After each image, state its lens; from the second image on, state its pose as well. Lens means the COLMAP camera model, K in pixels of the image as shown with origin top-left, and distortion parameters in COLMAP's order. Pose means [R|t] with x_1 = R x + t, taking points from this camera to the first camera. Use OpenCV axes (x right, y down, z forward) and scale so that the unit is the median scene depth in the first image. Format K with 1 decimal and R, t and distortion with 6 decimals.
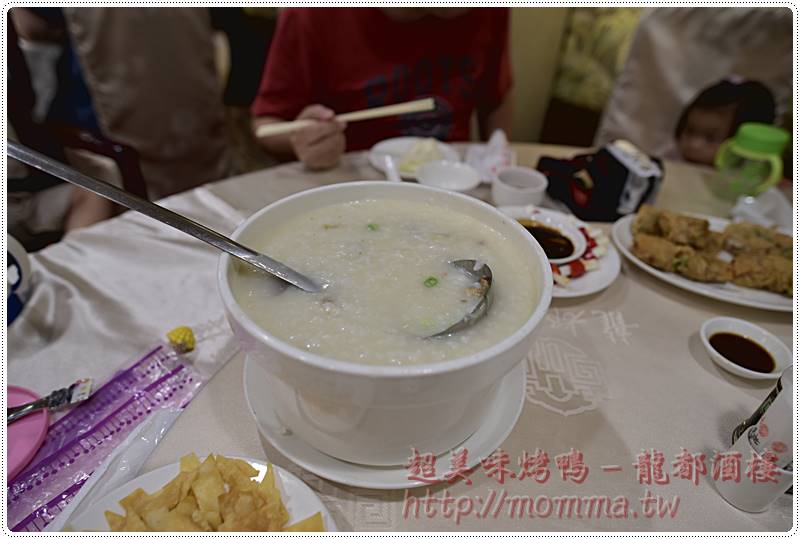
lens RADIAL K [[461.3, 0, 400.0], [0, 461.3, 269.5], [0, 0, 1]] dist [0.002238, 0.001510]
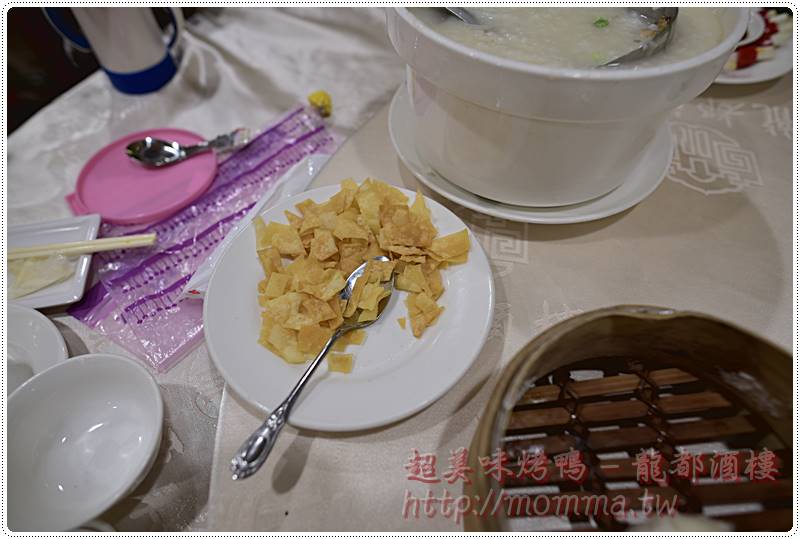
lens RADIAL K [[459.2, 0, 400.0], [0, 459.2, 269.5], [0, 0, 1]] dist [-0.002472, 0.002013]
pose [[0.981465, 0.120867, -0.148723, -0.106382], [-0.069080, 0.946993, 0.313739, 0.191660], [0.178760, -0.297650, 0.937789, -0.071636]]
